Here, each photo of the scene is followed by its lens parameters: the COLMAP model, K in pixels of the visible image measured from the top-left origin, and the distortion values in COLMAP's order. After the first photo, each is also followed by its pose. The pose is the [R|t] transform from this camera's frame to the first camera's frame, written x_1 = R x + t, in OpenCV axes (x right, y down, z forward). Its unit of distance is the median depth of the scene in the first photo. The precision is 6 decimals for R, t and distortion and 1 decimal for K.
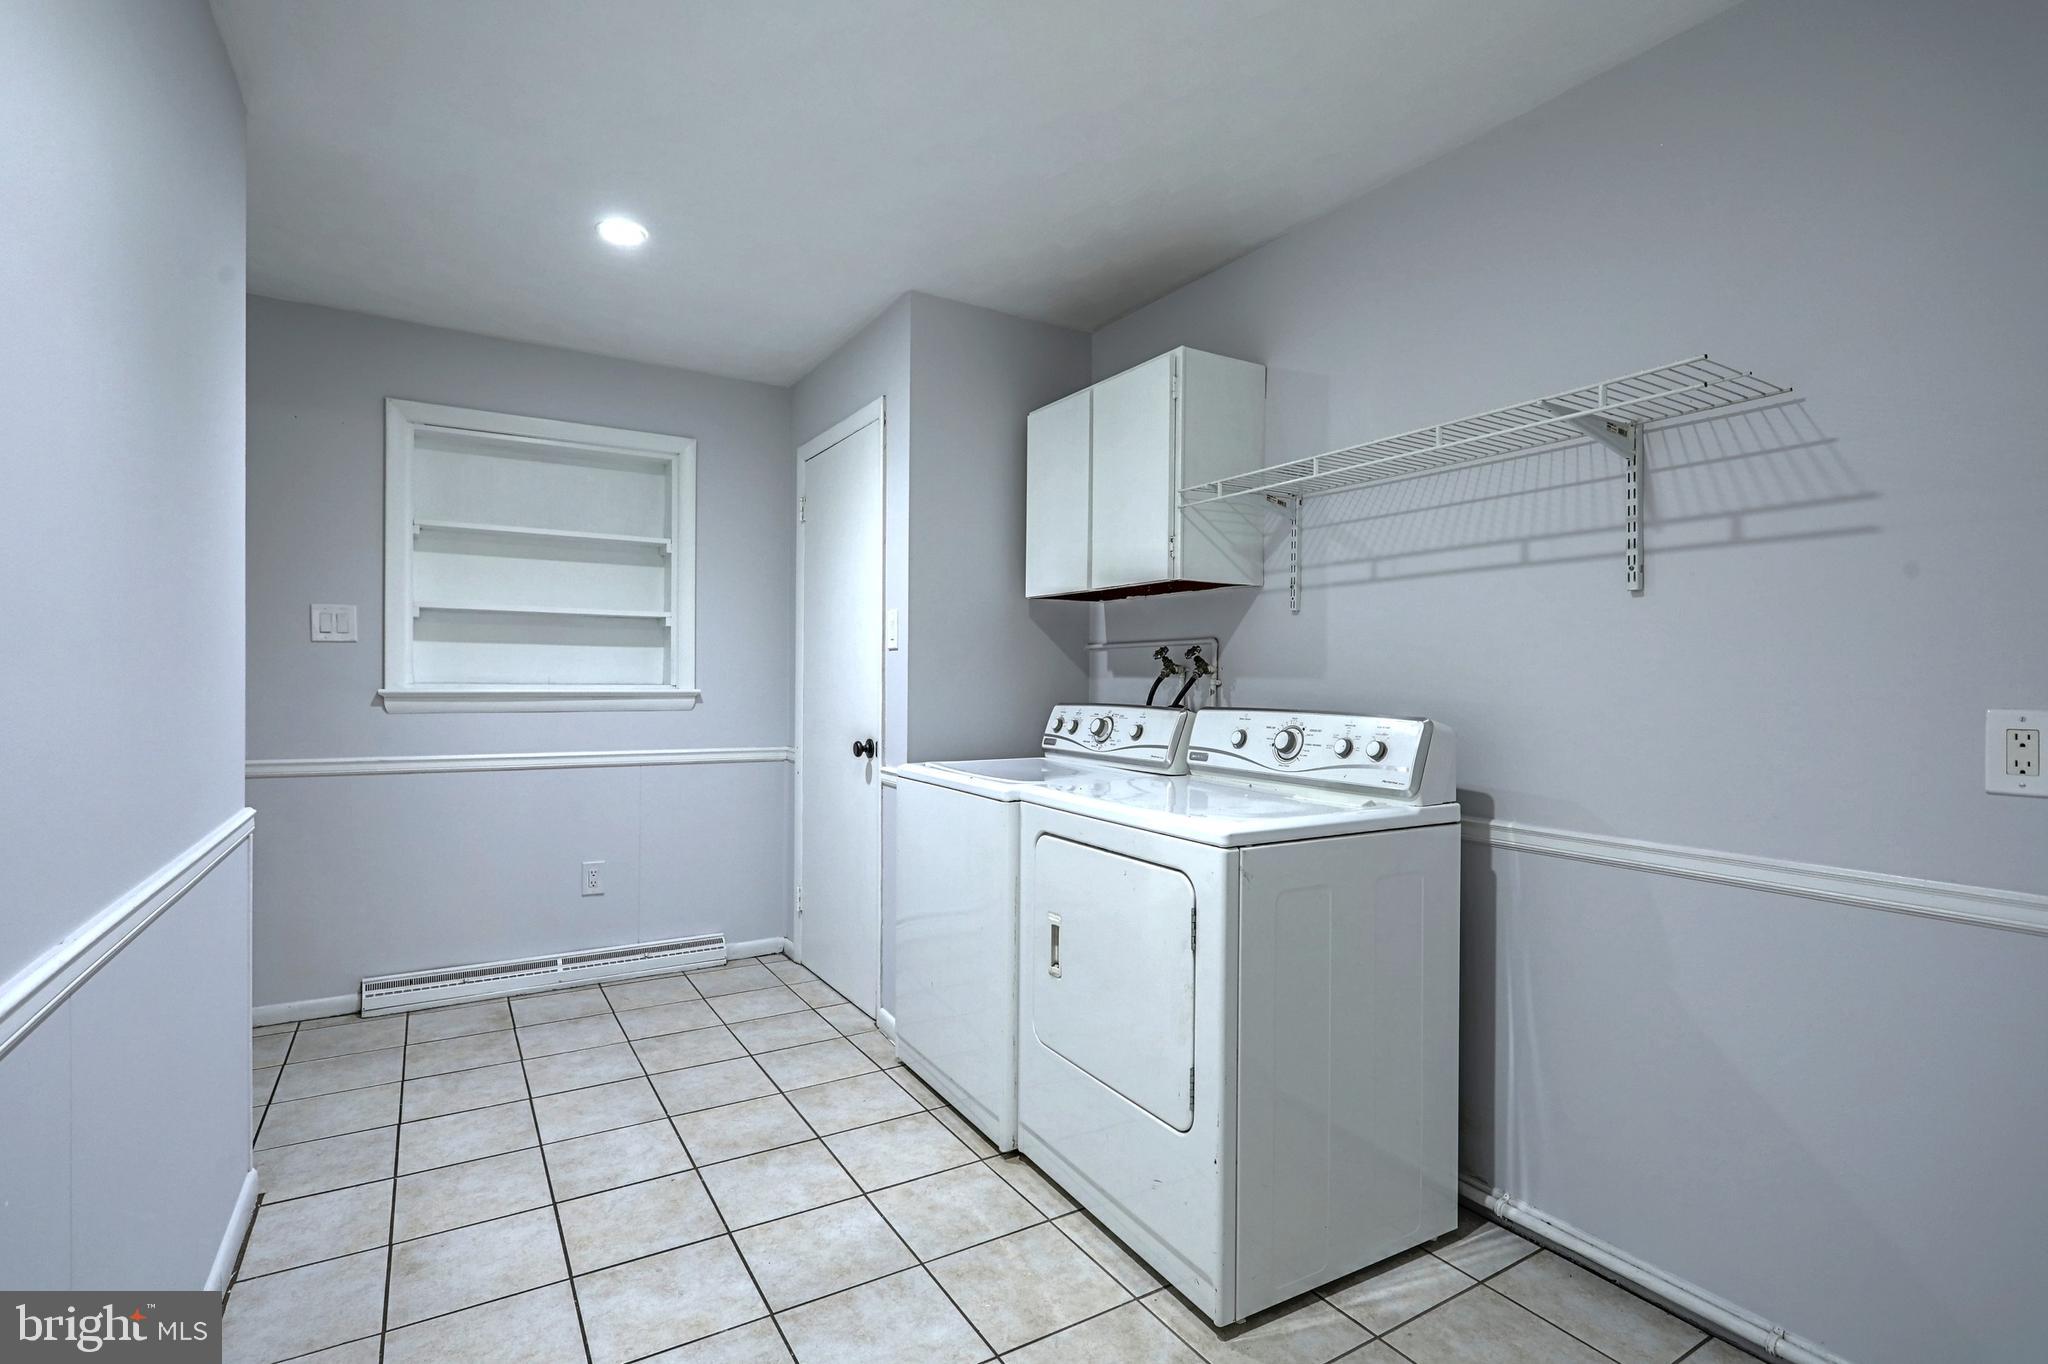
lens RADIAL K [[963.2, 0, 1014.8], [0, 963.2, 684.3], [0, 0, 1]] dist [-0.009725, 0.007485]
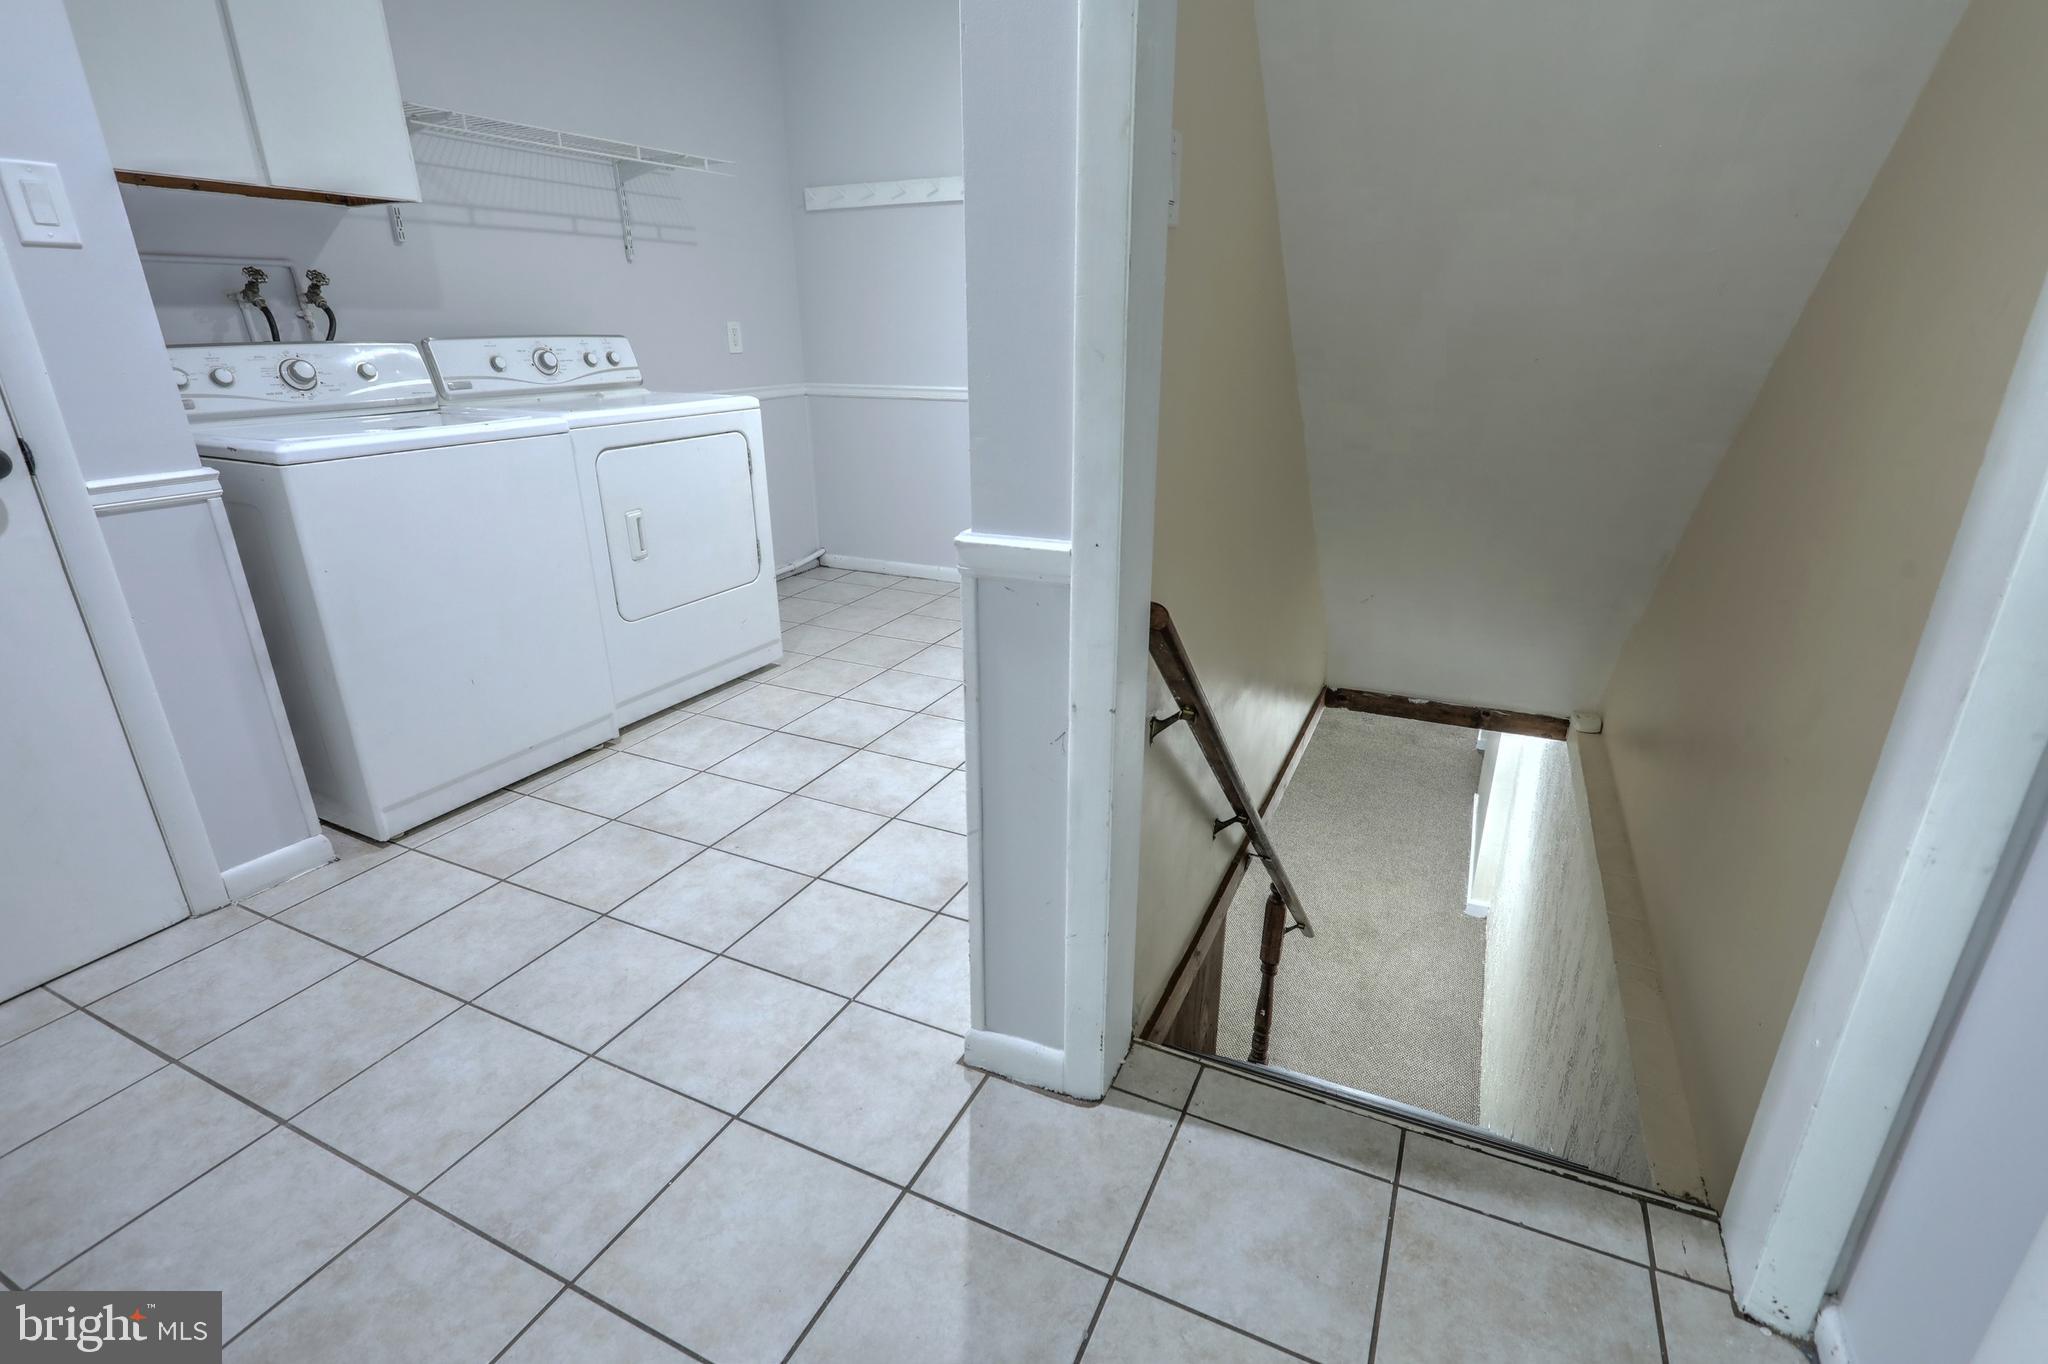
lens RADIAL K [[963.2, 0, 1014.8], [0, 963.2, 684.3], [0, 0, 1]] dist [-0.009725, 0.007485]
pose [[-0.538953, -0.302640, 0.786091, -1.182184], [0.006547, 0.931694, 0.363186, -0.000764], [-0.842310, 0.200887, -0.500158, 1.163280]]
